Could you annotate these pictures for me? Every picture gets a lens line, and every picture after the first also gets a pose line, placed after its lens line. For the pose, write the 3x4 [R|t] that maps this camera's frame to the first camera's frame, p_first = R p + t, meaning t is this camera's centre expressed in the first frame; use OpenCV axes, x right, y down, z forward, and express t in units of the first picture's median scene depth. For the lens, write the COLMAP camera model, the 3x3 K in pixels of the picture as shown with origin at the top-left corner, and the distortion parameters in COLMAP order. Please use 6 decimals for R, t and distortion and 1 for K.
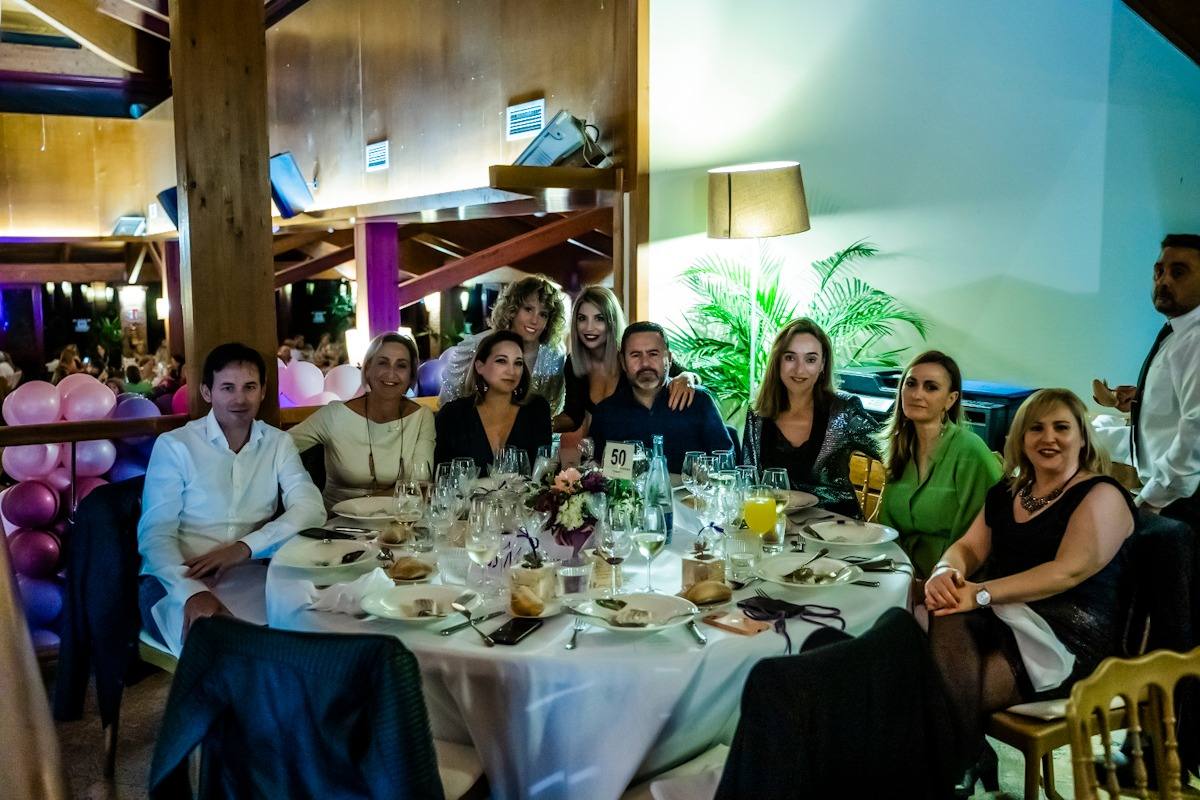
lens RADIAL K [[978.5, 0, 603.6], [0, 978.5, 399.5], [0, 0, 1]] dist [-0.114679, 0.094016]
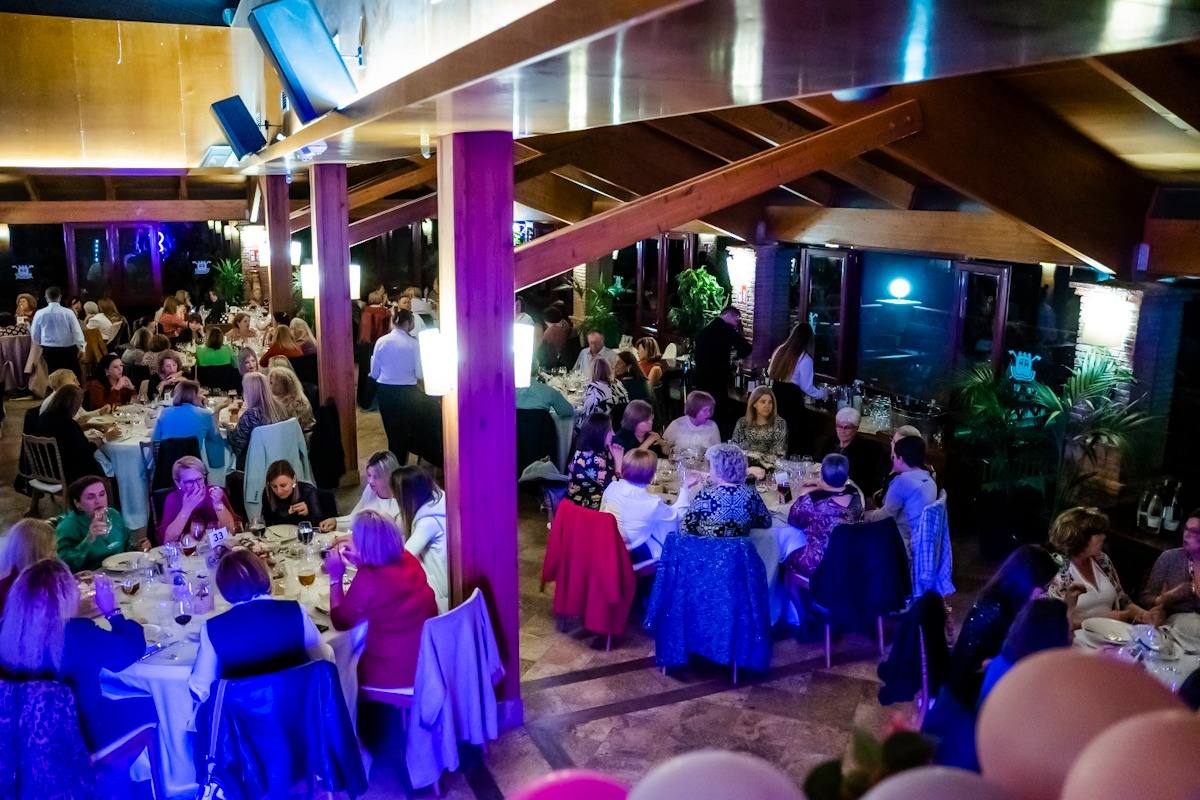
lens RADIAL K [[978.5, 0, 603.6], [0, 978.5, 399.5], [0, 0, 1]] dist [-0.114679, 0.094016]
pose [[0.988876, 0.040467, -0.143129, -0.036047], [-0.032023, 0.997635, 0.060815, -0.031329], [0.145252, -0.055555, 0.987834, 0.211180]]
